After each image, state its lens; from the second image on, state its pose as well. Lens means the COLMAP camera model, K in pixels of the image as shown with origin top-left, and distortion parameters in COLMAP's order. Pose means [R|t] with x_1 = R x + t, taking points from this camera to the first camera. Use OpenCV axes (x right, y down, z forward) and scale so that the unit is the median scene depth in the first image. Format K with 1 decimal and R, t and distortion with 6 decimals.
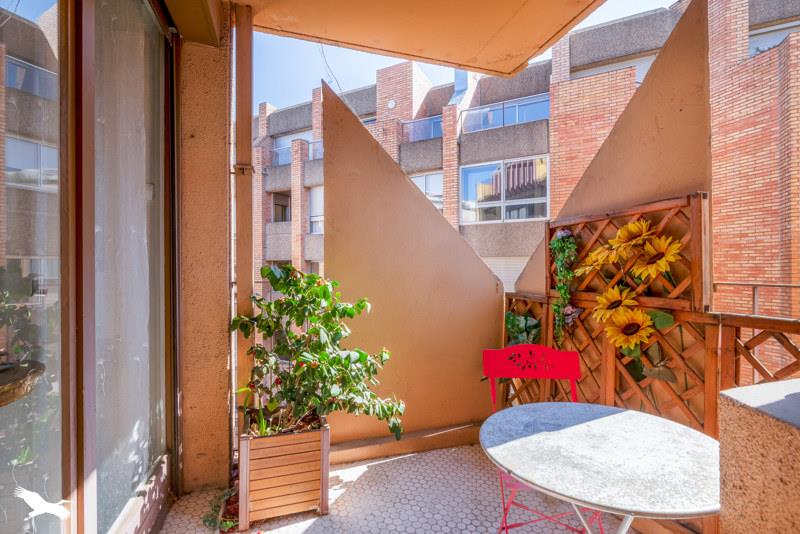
lens RADIAL K [[364.0, 0, 398.1], [0, 364.0, 271.9], [0, 0, 1]] dist [-0.002829, -0.000317]
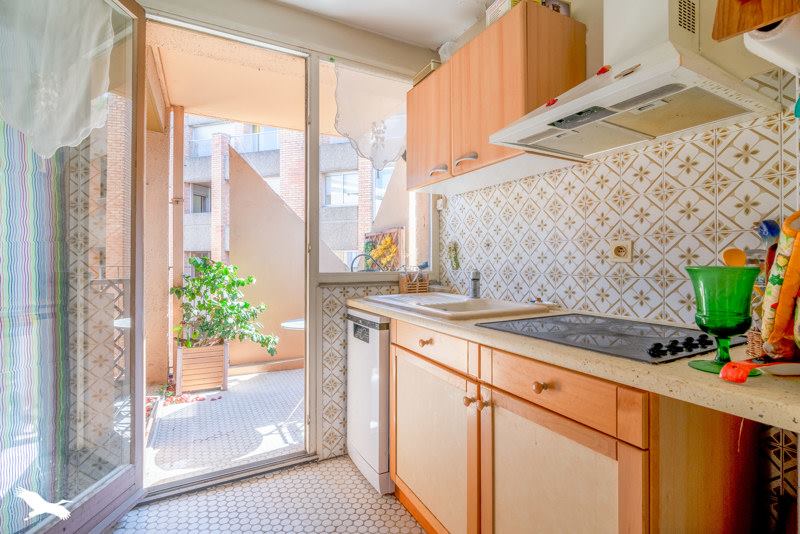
lens RADIAL K [[364.0, 0, 401.7], [0, 364.0, 258.7], [0, 0, 1]] dist [-0.002829, -0.000317]
pose [[0.980808, 0.004630, 0.194921, 0.284243], [-0.002469, 0.999933, -0.011326, 0.008134], [-0.194961, 0.010627, 0.980754, -0.903867]]
